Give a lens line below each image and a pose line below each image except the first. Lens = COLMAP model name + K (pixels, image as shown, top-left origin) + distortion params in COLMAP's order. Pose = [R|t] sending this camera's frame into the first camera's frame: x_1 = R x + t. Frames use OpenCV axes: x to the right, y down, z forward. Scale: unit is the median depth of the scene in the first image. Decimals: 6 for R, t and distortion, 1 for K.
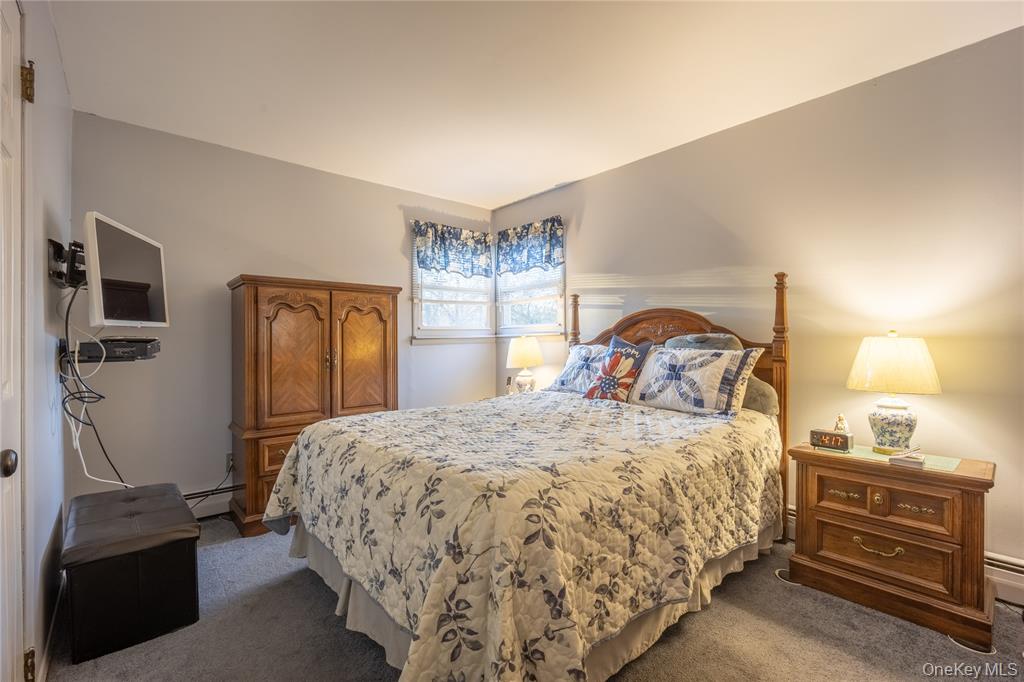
lens RADIAL K [[448.5, 0, 516.8], [0, 448.5, 343.4], [0, 0, 1]] dist [-0.009288, 0.001883]
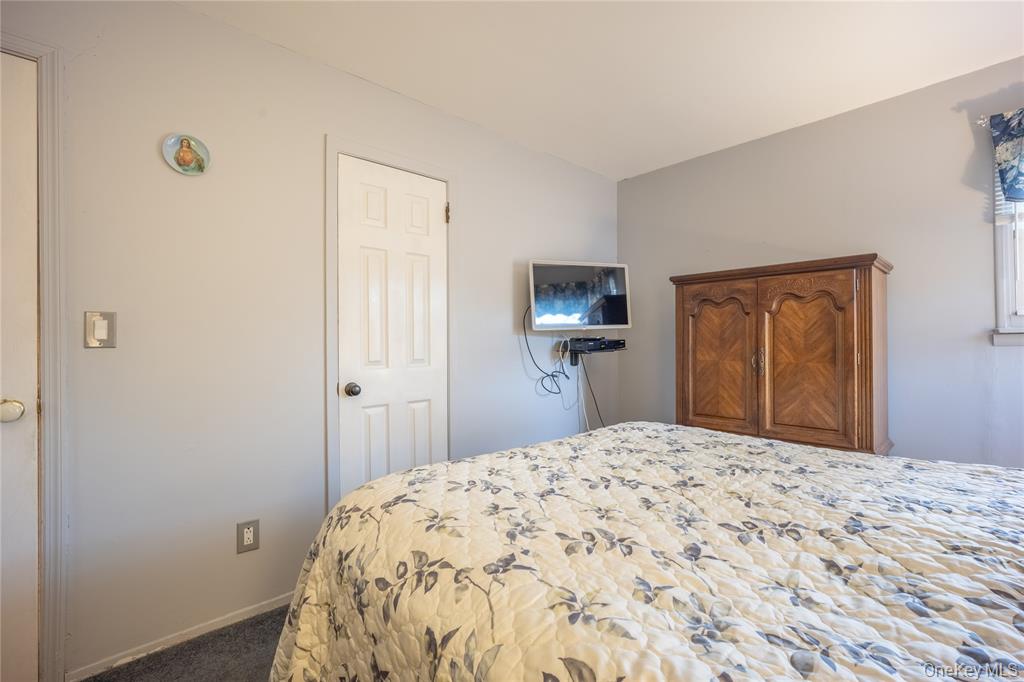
lens RADIAL K [[448.5, 0, 517.1], [0, 448.5, 336.1], [0, 0, 1]] dist [-0.009288, 0.001883]
pose [[0.010221, -0.005284, -0.999934, 0.417443], [-0.000392, 0.999986, -0.005288, -0.005911], [0.999948, 0.000446, 0.010219, 0.565246]]
